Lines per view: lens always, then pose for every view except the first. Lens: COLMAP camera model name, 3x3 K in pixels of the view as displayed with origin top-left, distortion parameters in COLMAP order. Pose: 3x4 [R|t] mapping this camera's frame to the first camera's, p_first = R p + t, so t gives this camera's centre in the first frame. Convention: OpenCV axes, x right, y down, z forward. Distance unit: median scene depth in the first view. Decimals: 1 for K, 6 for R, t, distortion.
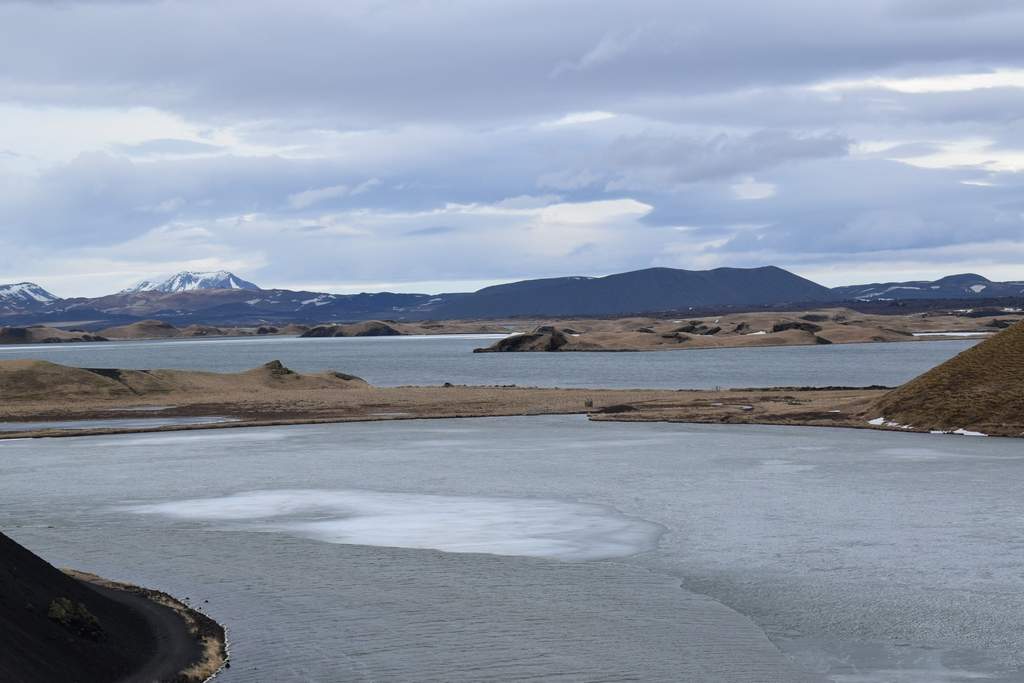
lens RADIAL K [[2414.0, 0, 515.0], [0, 2414.0, 341.8], [0, 0, 1]] dist [0.025675, 0.000000]
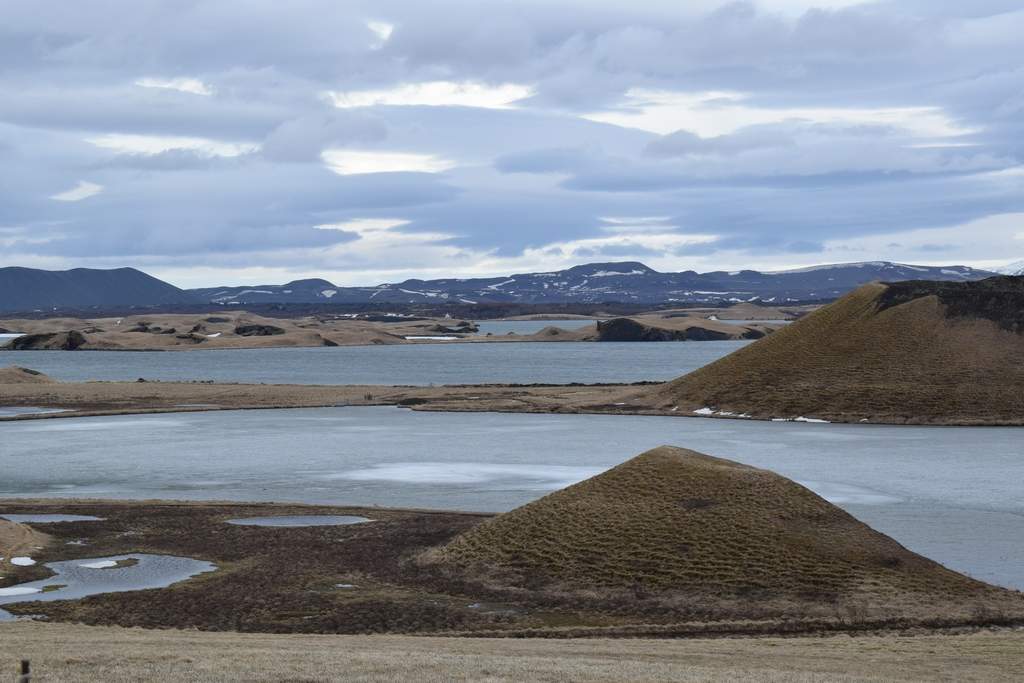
lens RADIAL K [[2414.0, 0, 512.6], [0, 2414.0, 341.4], [0, 0, 1]] dist [0.025675, 0.000000]
pose [[0.961085, 0.011353, 0.276018, -0.280426], [-0.011048, 0.999935, -0.002662, 0.002871], [-0.276030, -0.000491, 0.961149, -0.120694]]
